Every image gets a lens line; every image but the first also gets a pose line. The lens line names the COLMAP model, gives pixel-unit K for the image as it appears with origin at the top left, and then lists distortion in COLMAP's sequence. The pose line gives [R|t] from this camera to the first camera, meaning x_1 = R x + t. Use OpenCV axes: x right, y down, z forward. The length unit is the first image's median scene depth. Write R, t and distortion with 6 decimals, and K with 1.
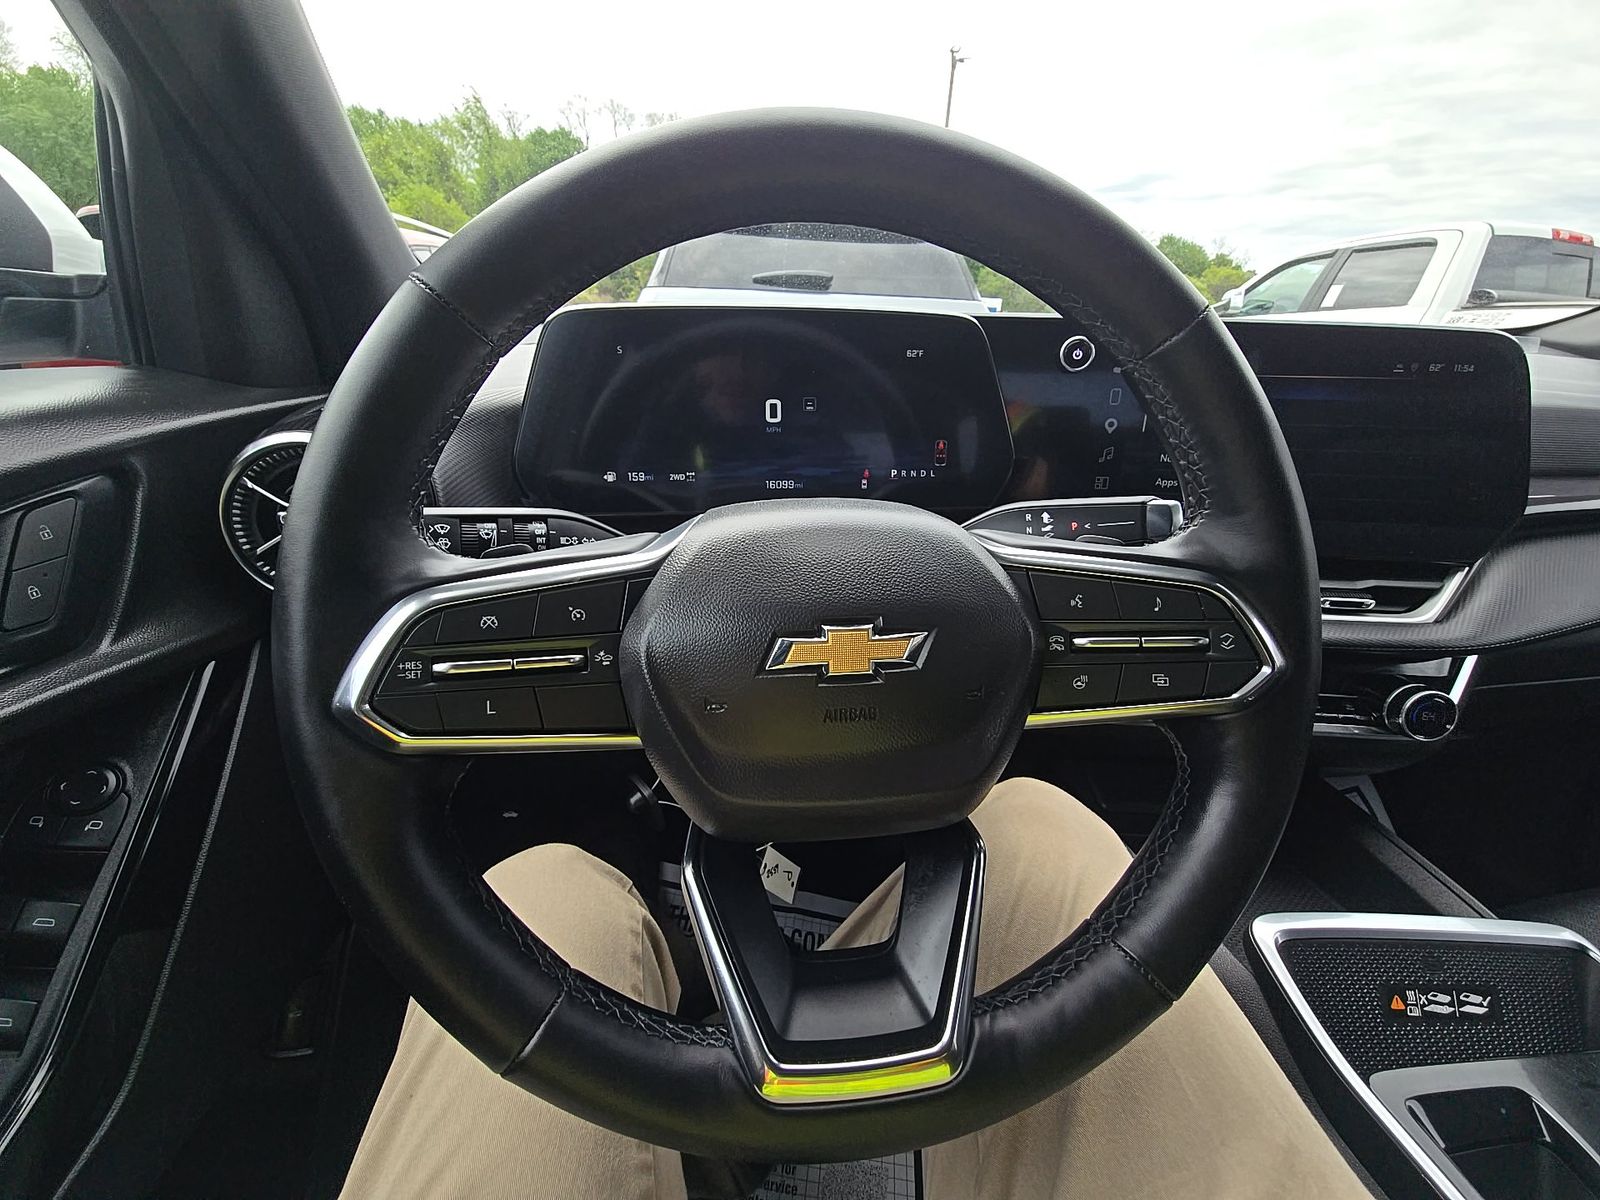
lens RADIAL K [[631.4, 0, 764.4], [0, 631.4, 601.9], [0, 0, 1]] dist [0.020703, -0.014098]
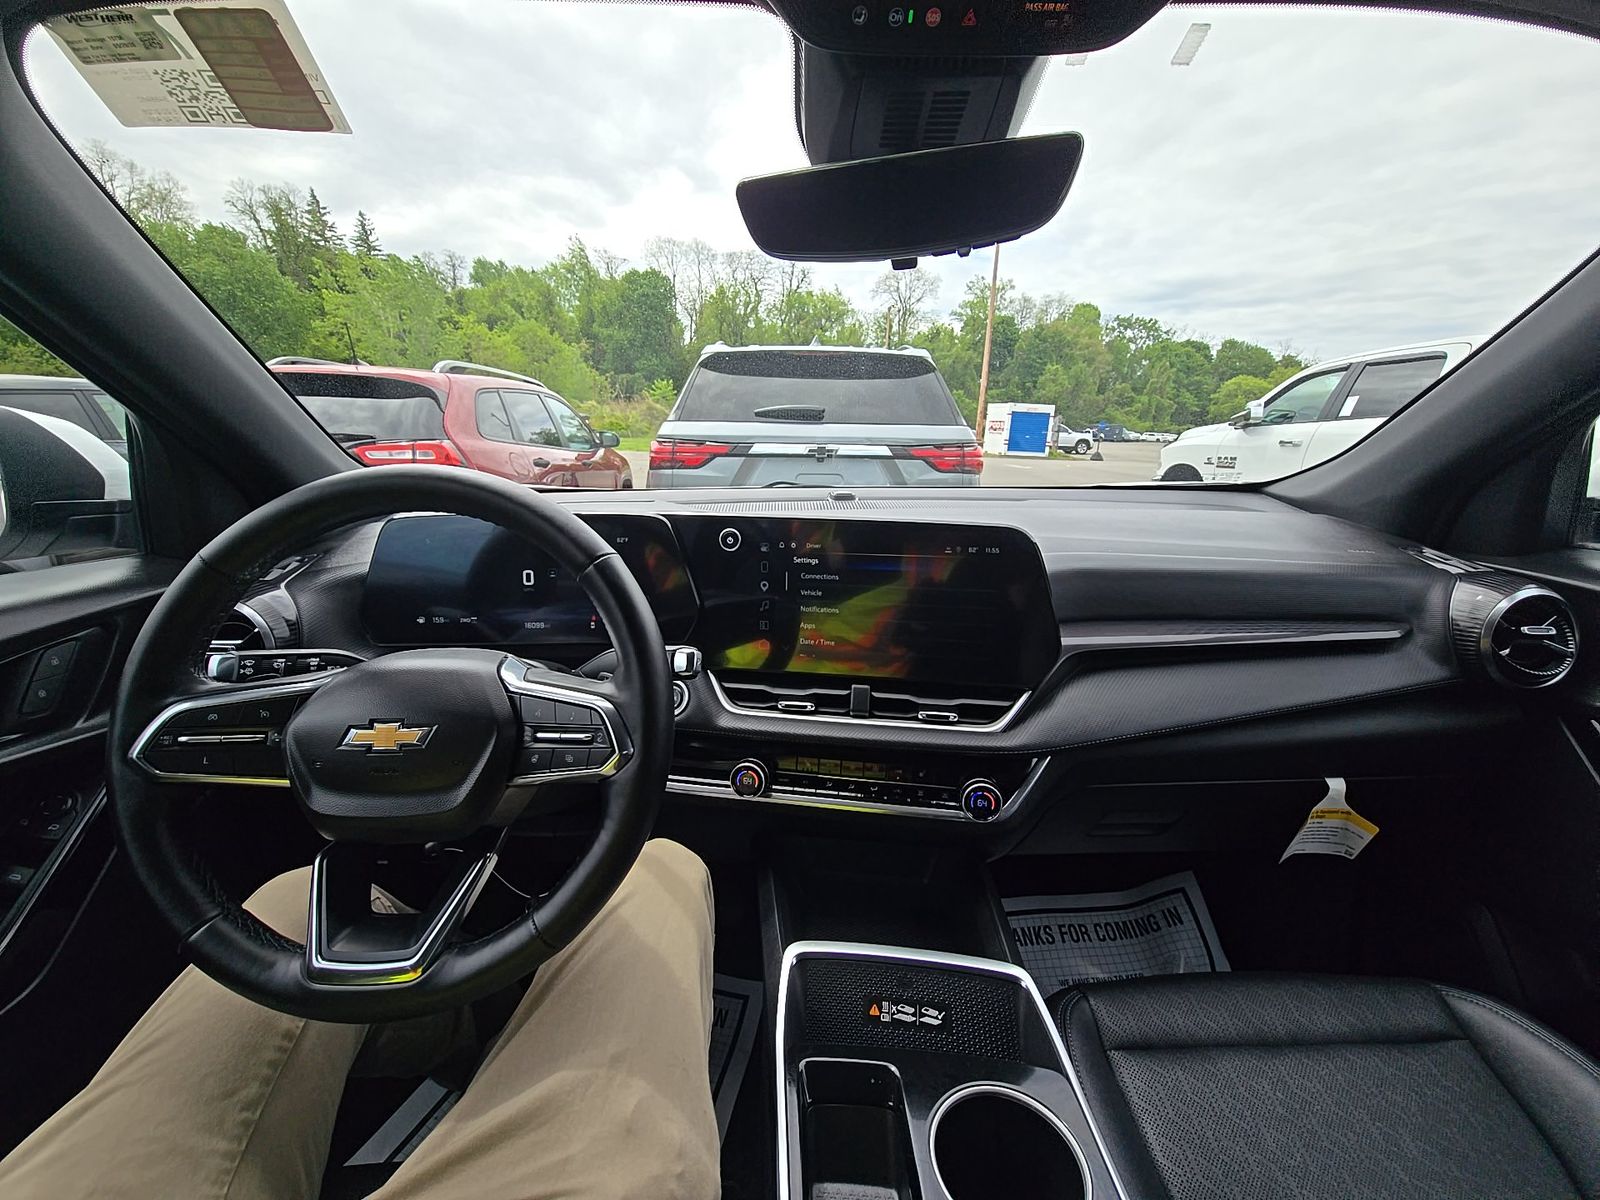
lens RADIAL K [[655.7, 0, 800.0], [0, 655.7, 600.0], [0, 0, 1]] dist [-0.000066, -0.000249]
pose [[0.995226, 0.007126, -0.097340, 0.830843], [-0.021150, 0.989379, -0.143815, -0.038871], [0.095281, 0.145187, 0.984806, -0.480757]]
